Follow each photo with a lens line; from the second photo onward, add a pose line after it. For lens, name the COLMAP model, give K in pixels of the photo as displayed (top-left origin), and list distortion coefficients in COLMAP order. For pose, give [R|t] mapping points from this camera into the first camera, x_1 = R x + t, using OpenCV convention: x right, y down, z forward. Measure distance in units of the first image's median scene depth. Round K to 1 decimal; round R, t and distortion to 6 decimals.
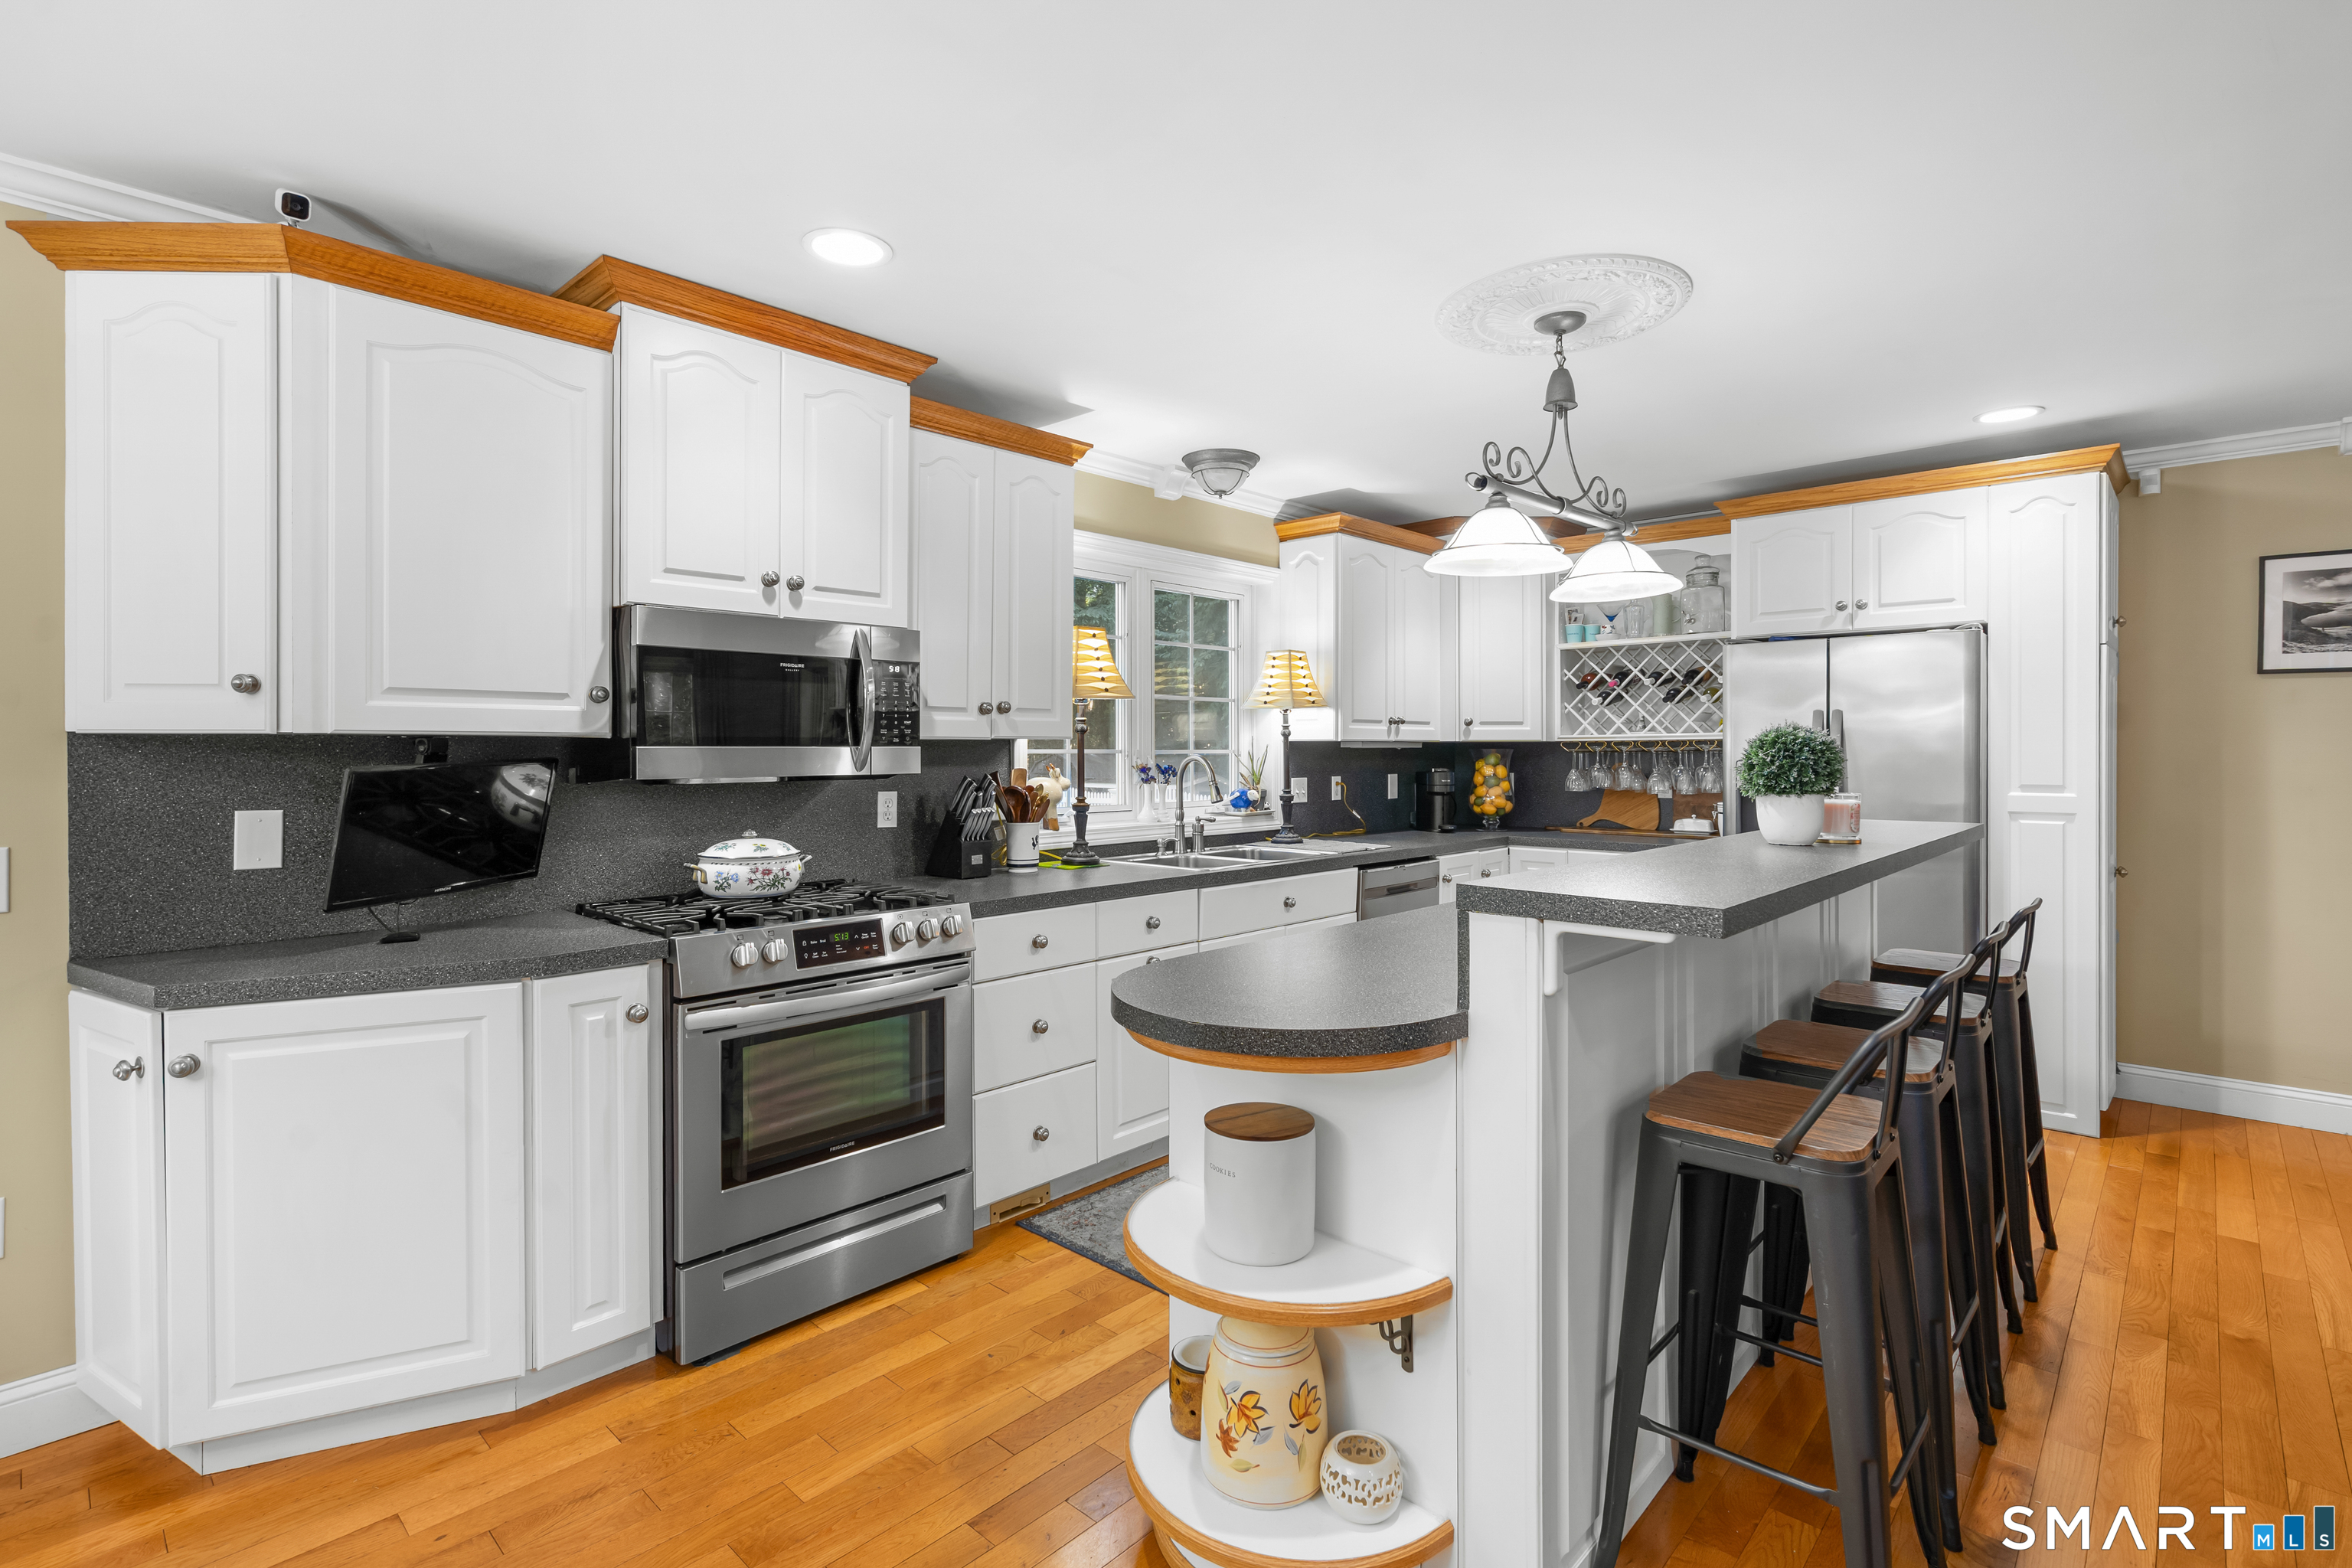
lens RADIAL K [[1082.2, 0, 1181.6], [0, 1082.2, 764.0], [0, 0, 1]] dist [-0.003460, 0.000387]
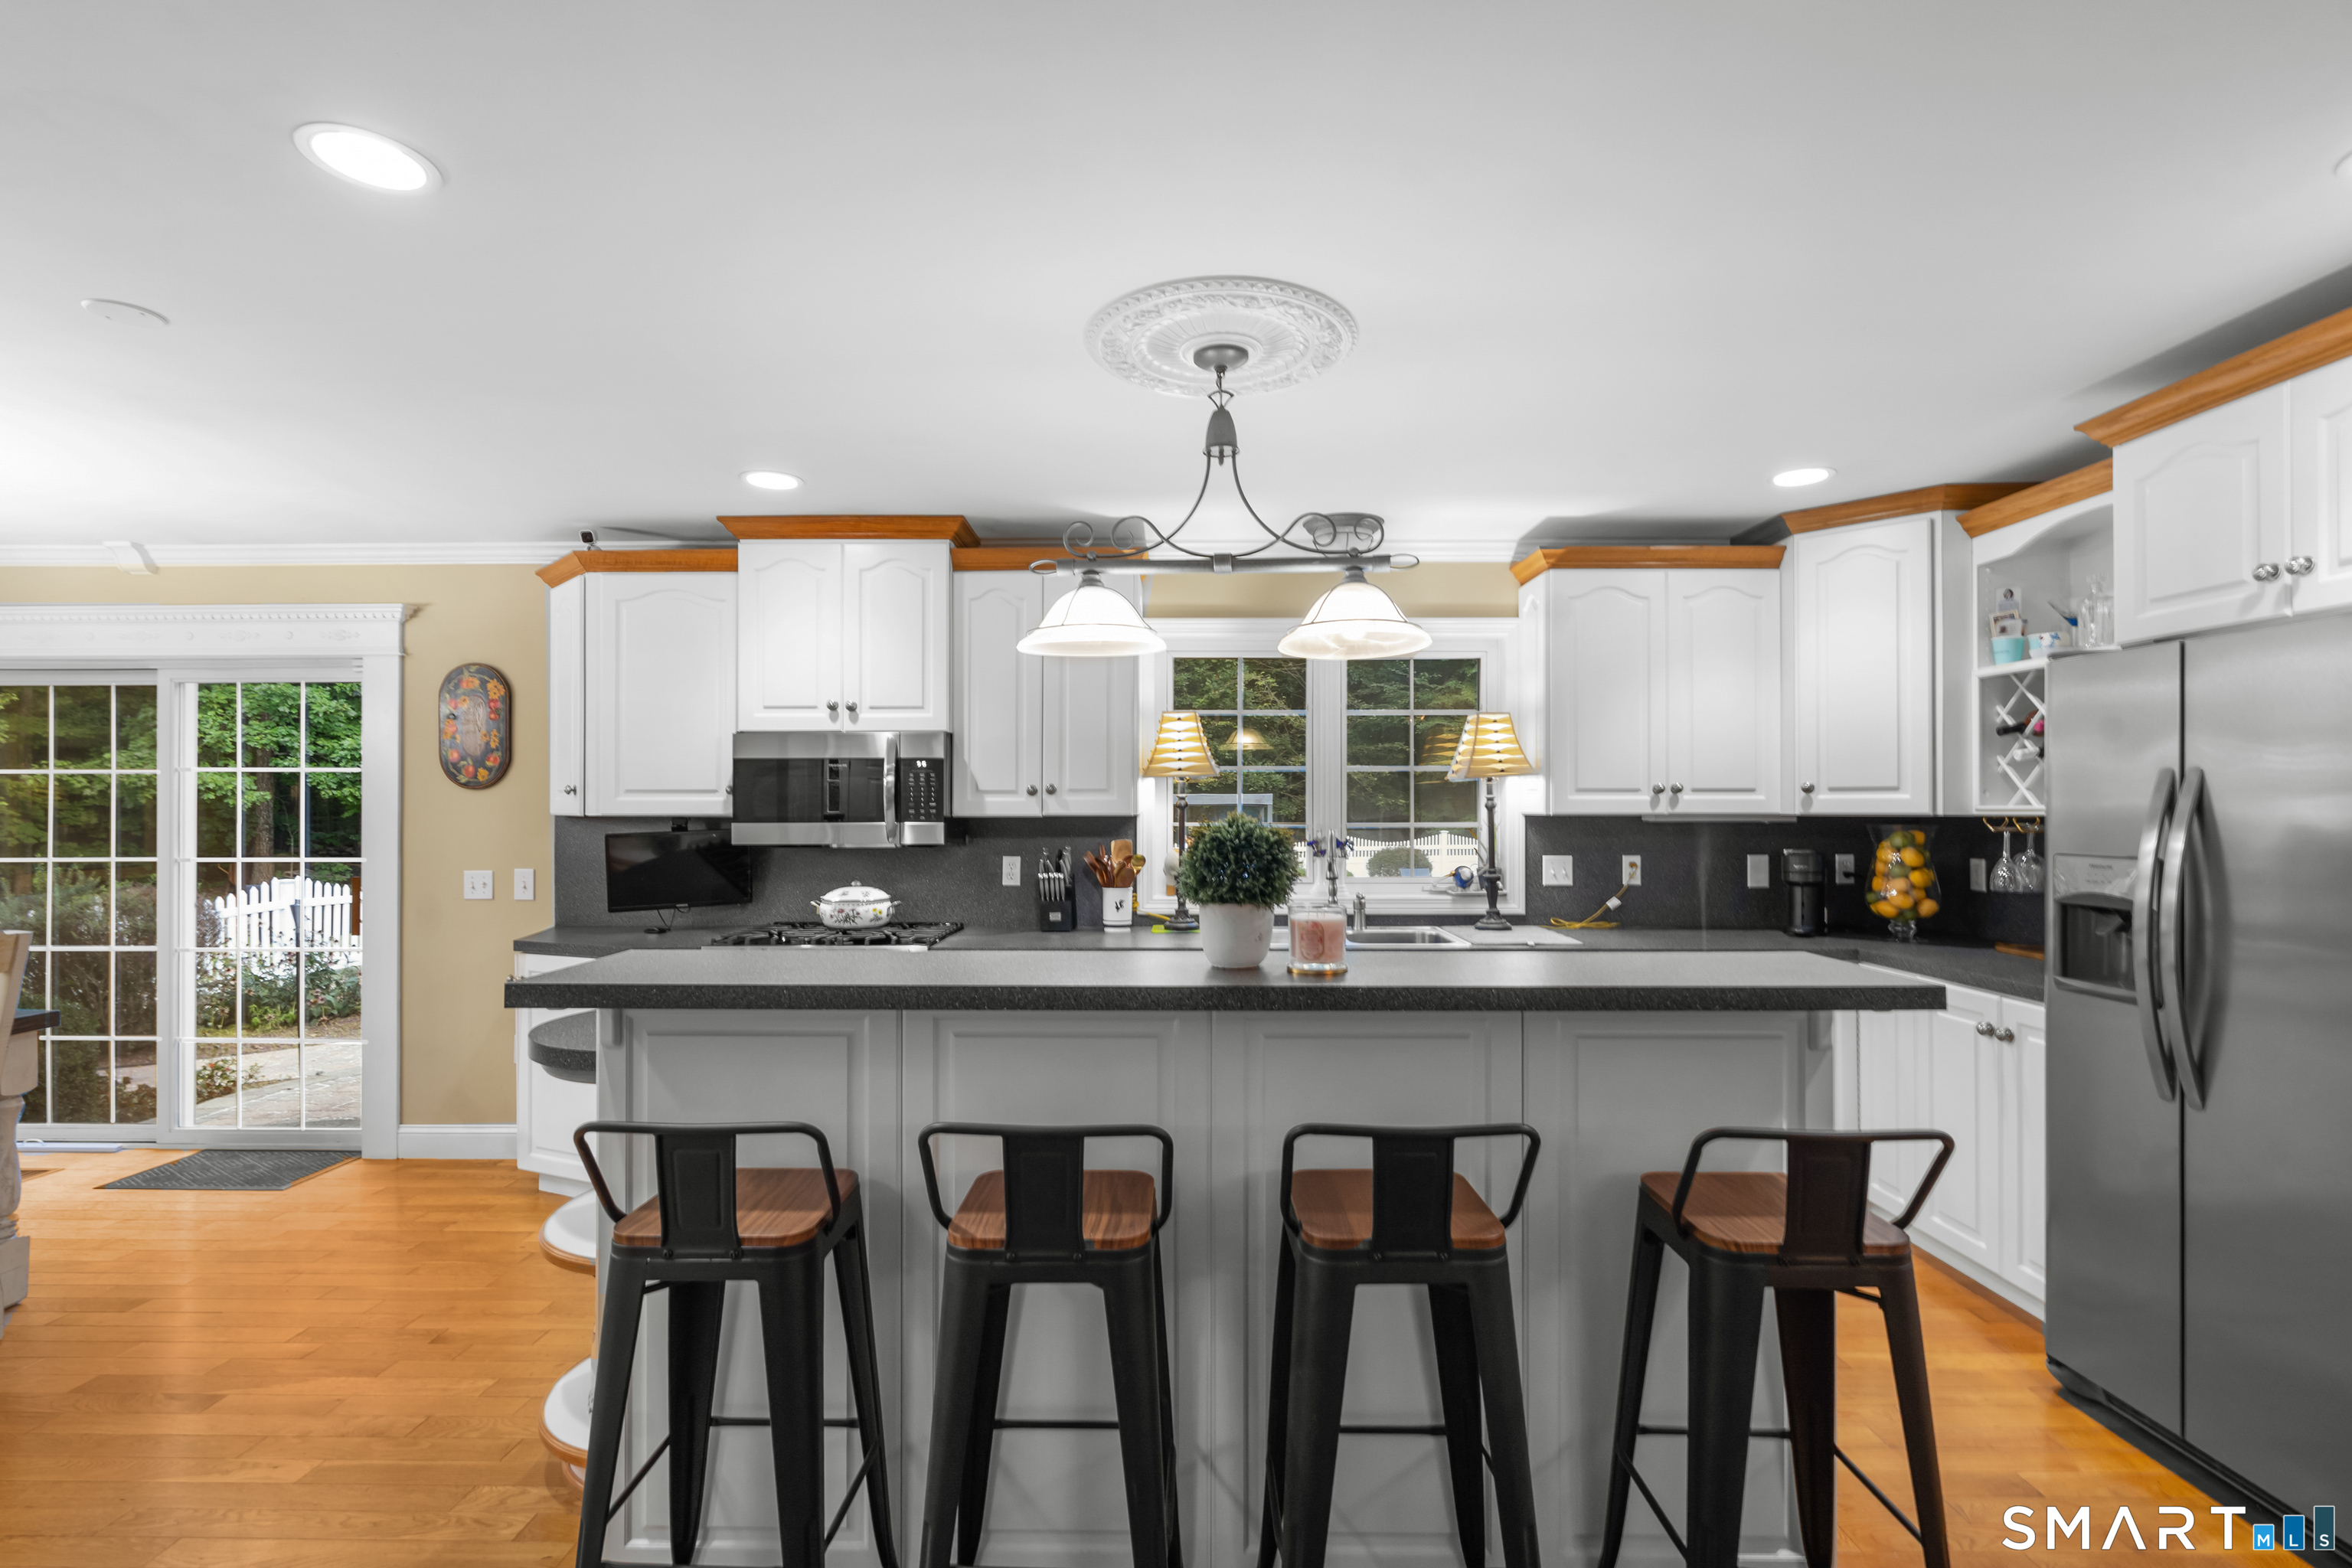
lens RADIAL K [[1082.2, 0, 1195.1], [0, 1082.2, 807.7], [0, 0, 1]] dist [-0.003460, 0.000387]
pose [[0.683600, 0.001413, -0.729855, 0.702491], [-0.010311, 0.999917, -0.007722, -0.021403], [0.729784, 0.012805, 0.683558, 0.267405]]
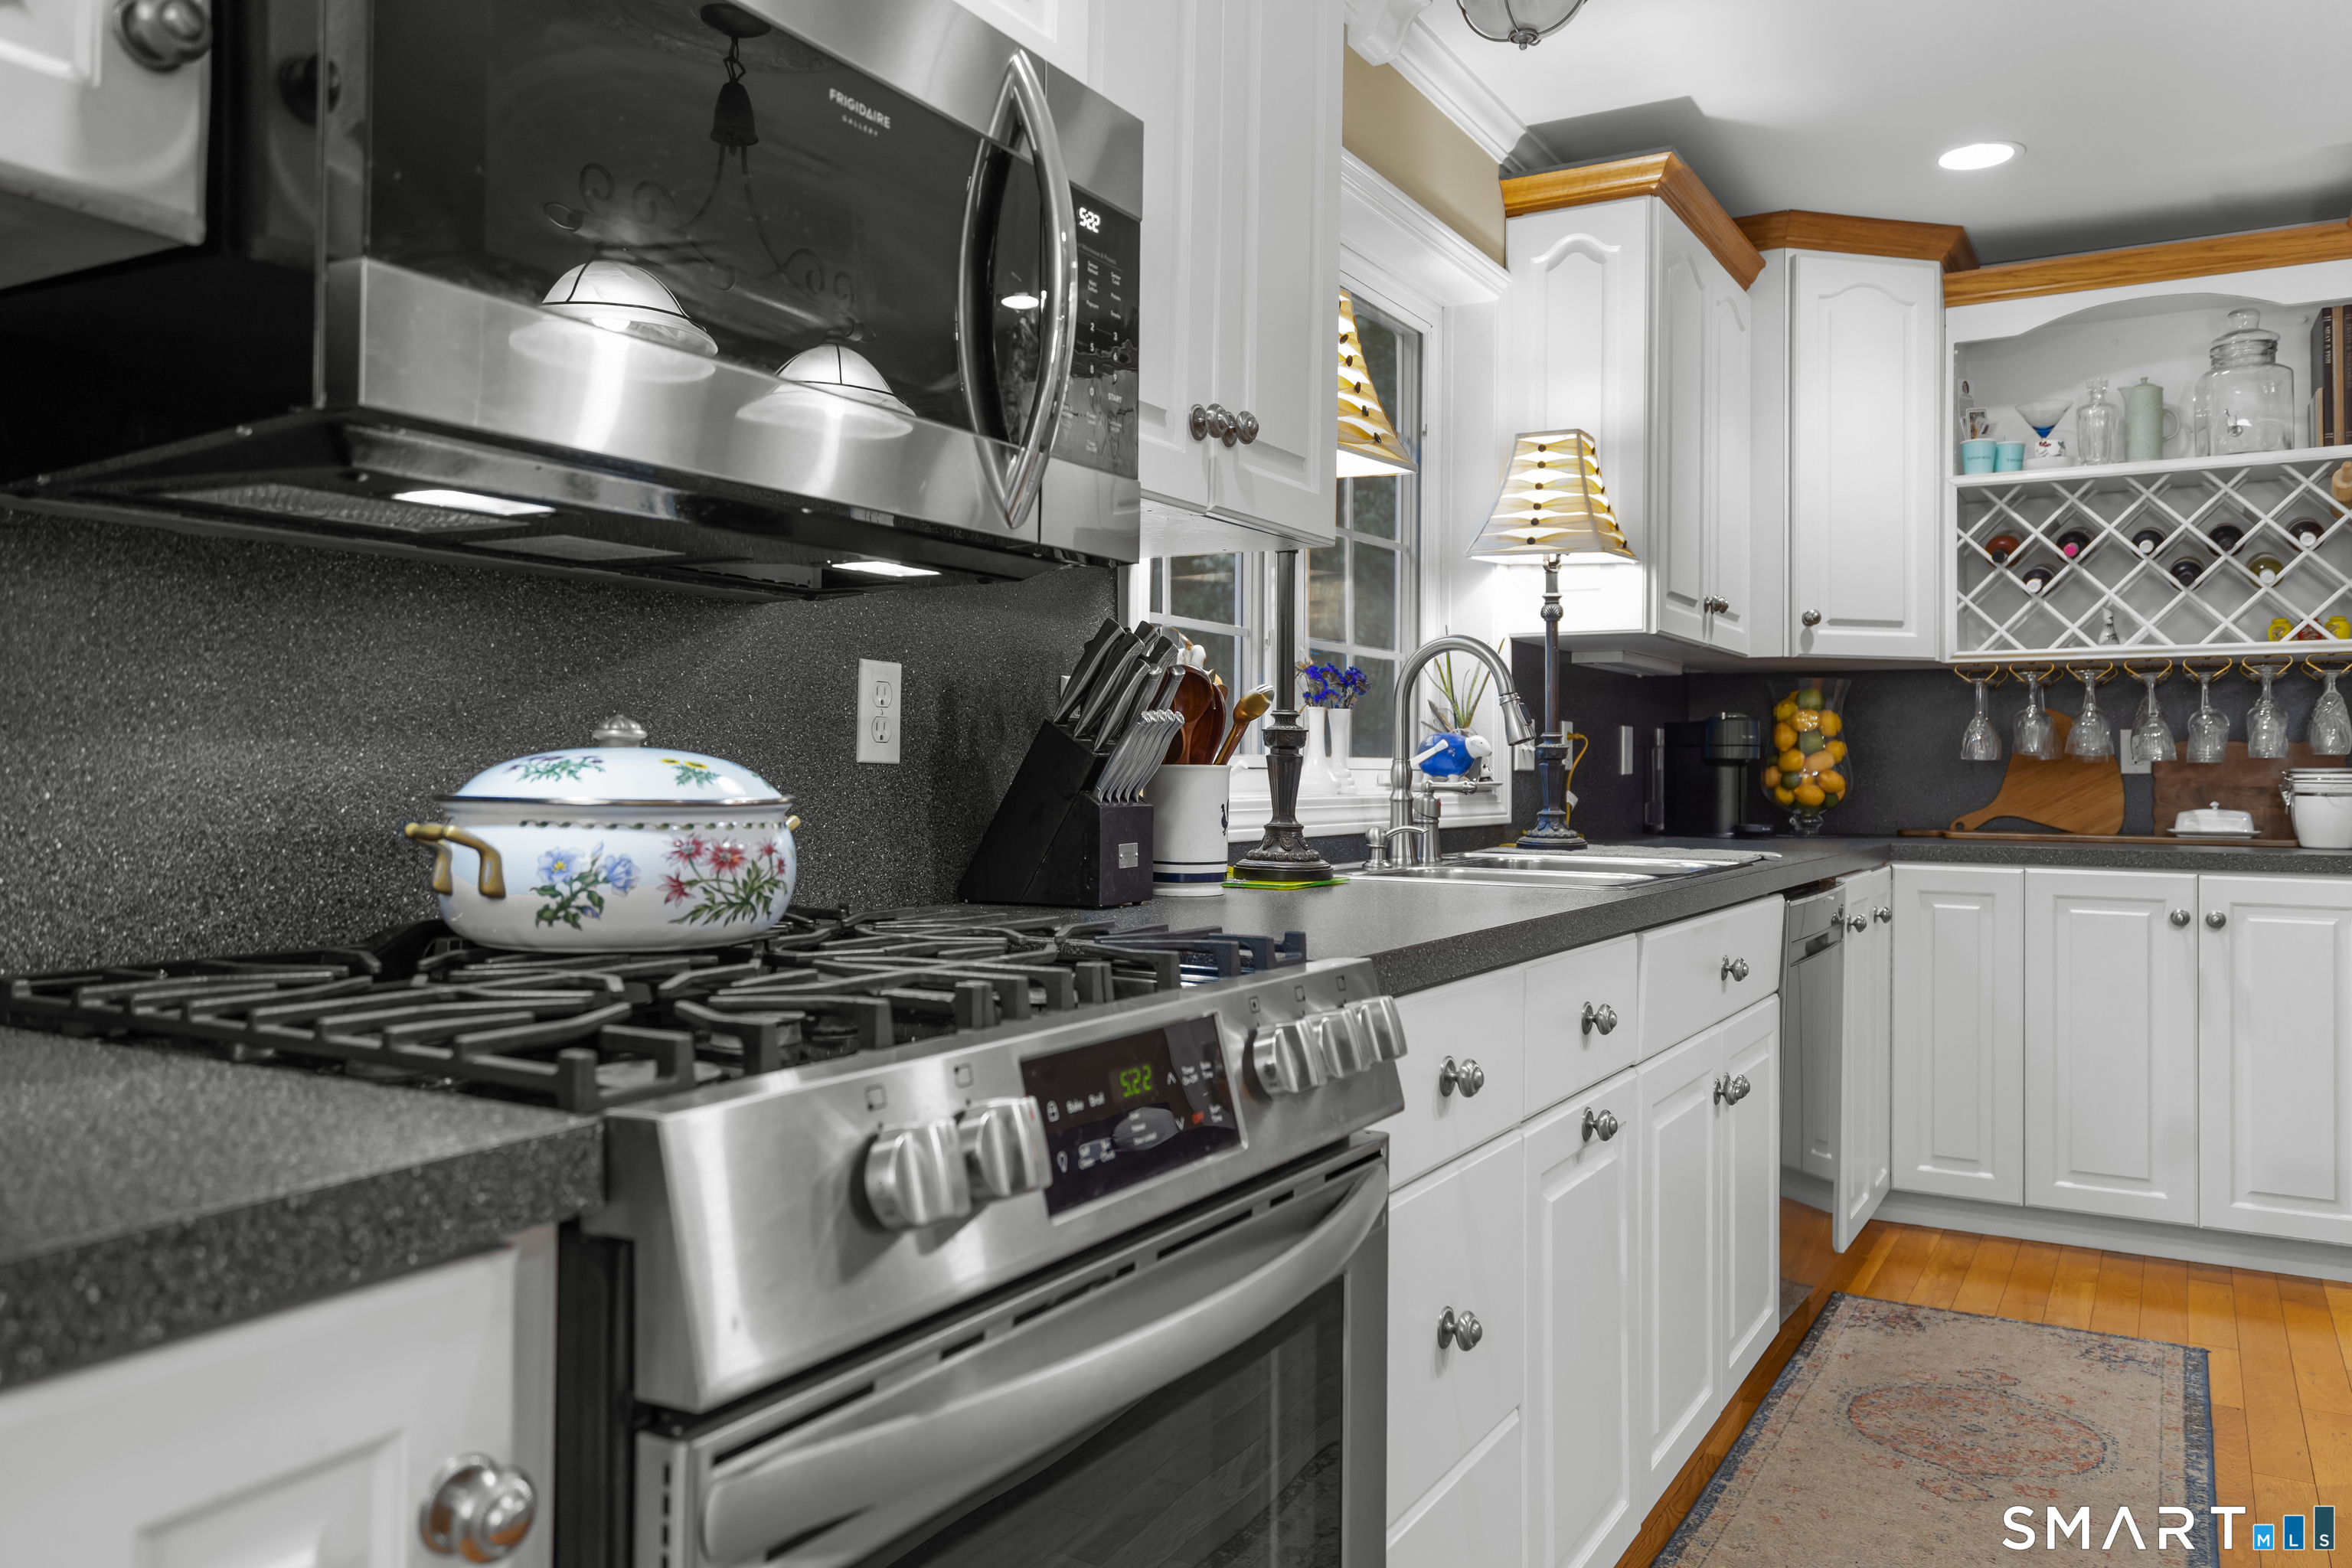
lens RADIAL K [[1687.3, 0, 1174.7], [0, 1687.3, 763.1], [0, 0, 1]] dist [0.010264, -0.002194]
pose [[0.976714, 0.010450, 0.214291, -0.264592], [-0.007232, 0.999849, -0.015798, 0.059417], [-0.214423, 0.013881, 0.976642, 0.398683]]
